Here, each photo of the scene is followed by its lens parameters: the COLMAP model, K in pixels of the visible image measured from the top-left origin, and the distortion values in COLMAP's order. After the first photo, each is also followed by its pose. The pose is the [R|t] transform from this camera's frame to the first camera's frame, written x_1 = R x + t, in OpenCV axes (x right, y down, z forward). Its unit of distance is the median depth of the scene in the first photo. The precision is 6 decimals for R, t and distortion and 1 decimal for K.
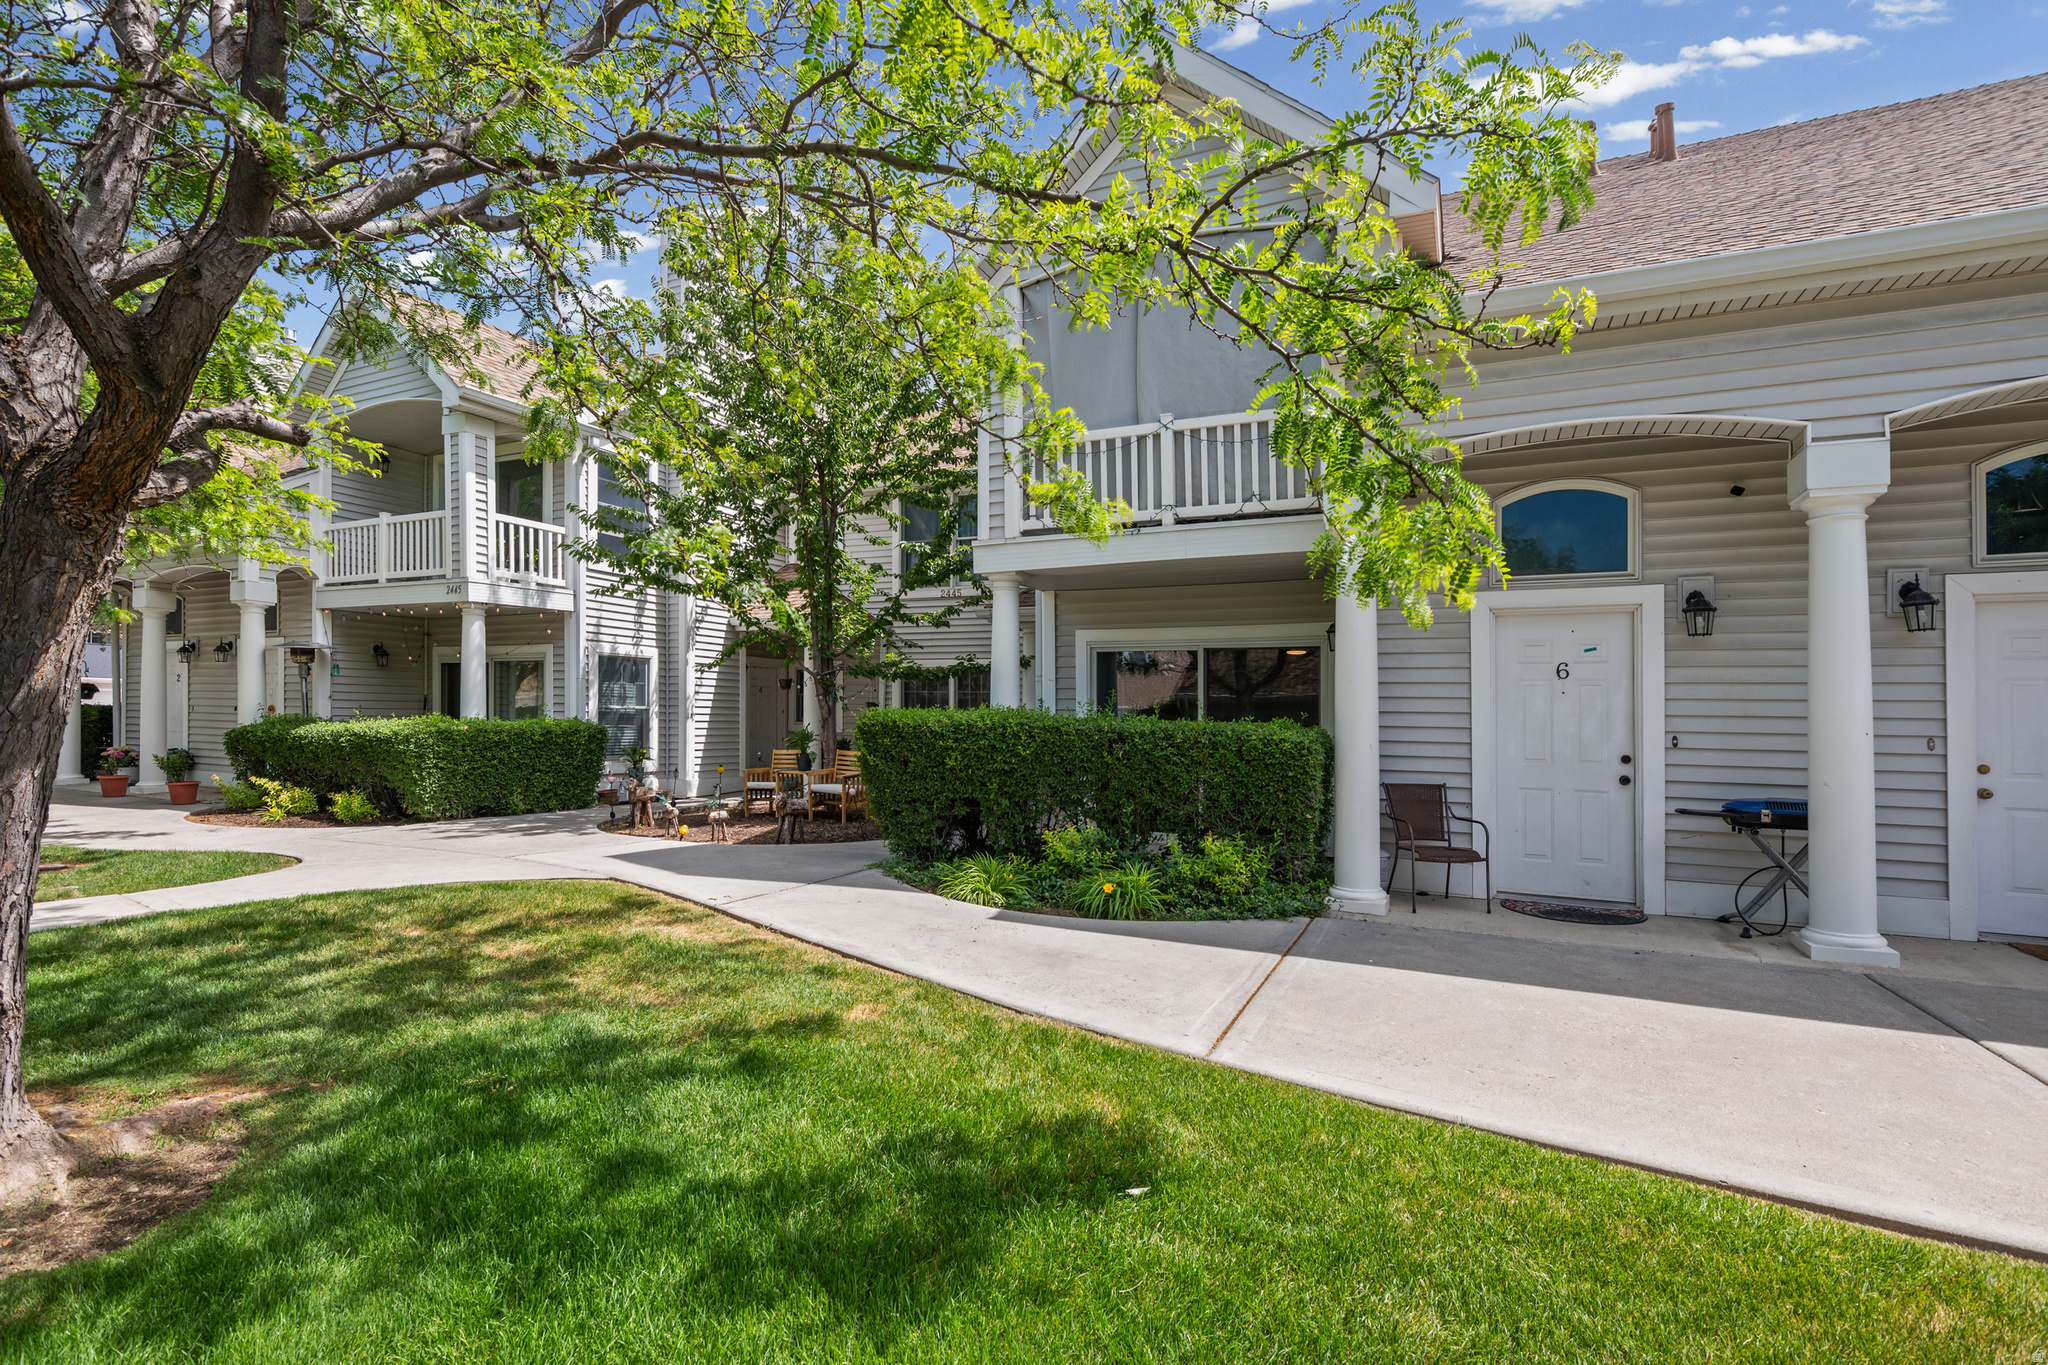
lens RADIAL K [[945.7, 0, 1021.3], [0, 945.7, 702.8], [0, 0, 1]] dist [0.002979, -0.003998]
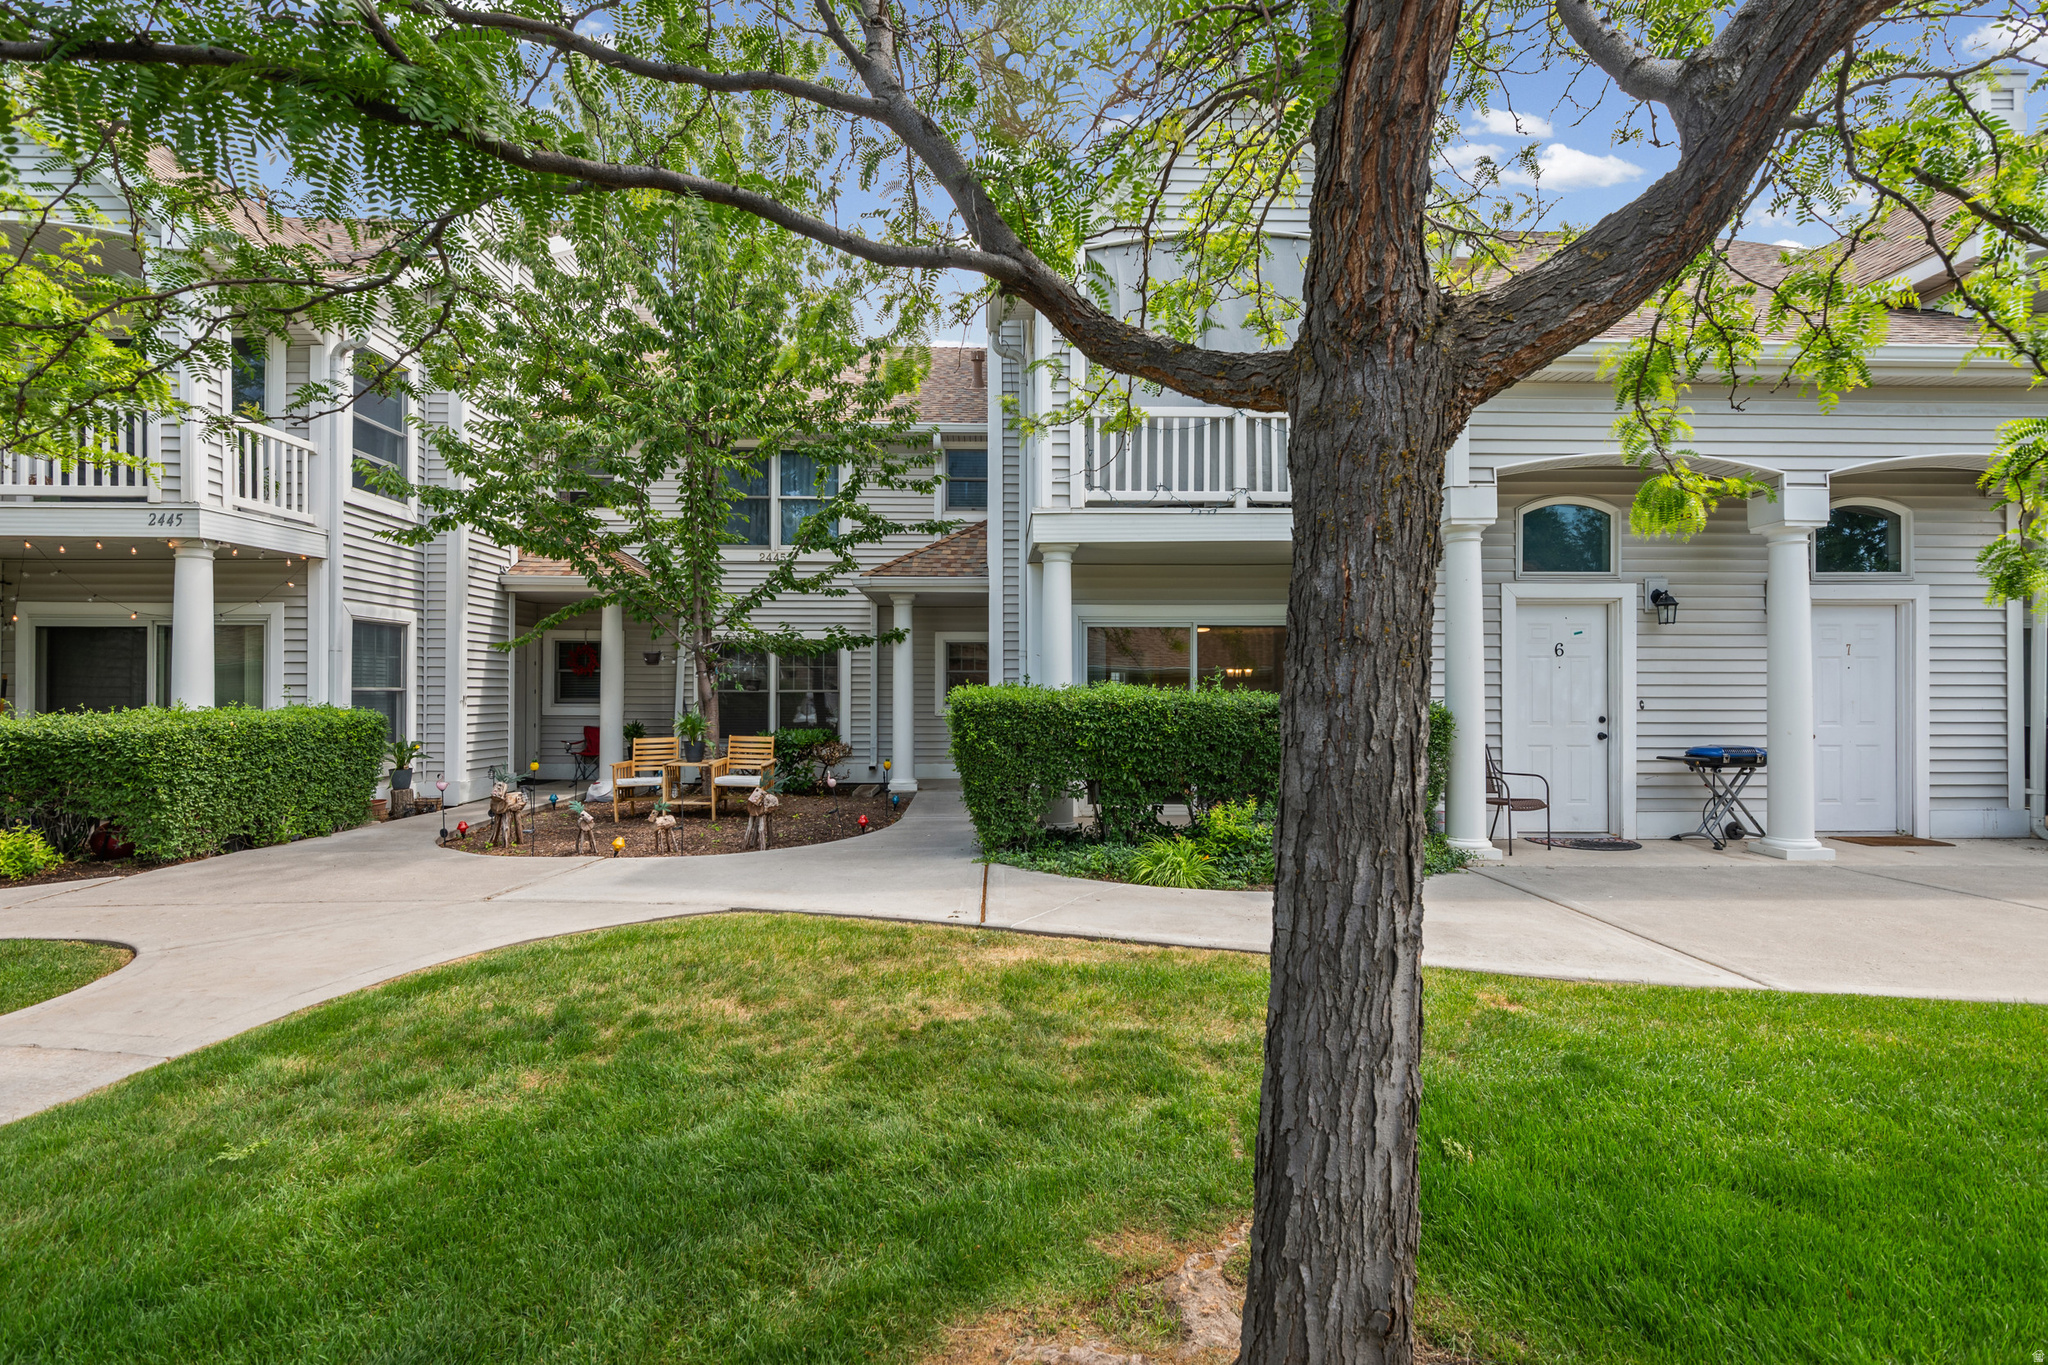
lens RADIAL K [[945.7, 0, 1019.0], [0, 945.7, 673.0], [0, 0, 1]] dist [0.002979, -0.003998]
pose [[0.893048, -0.005813, 0.449925, -0.366019], [0.007389, 0.999971, -0.001746, -0.003812], [-0.449902, 0.004883, 0.893065, 0.124749]]
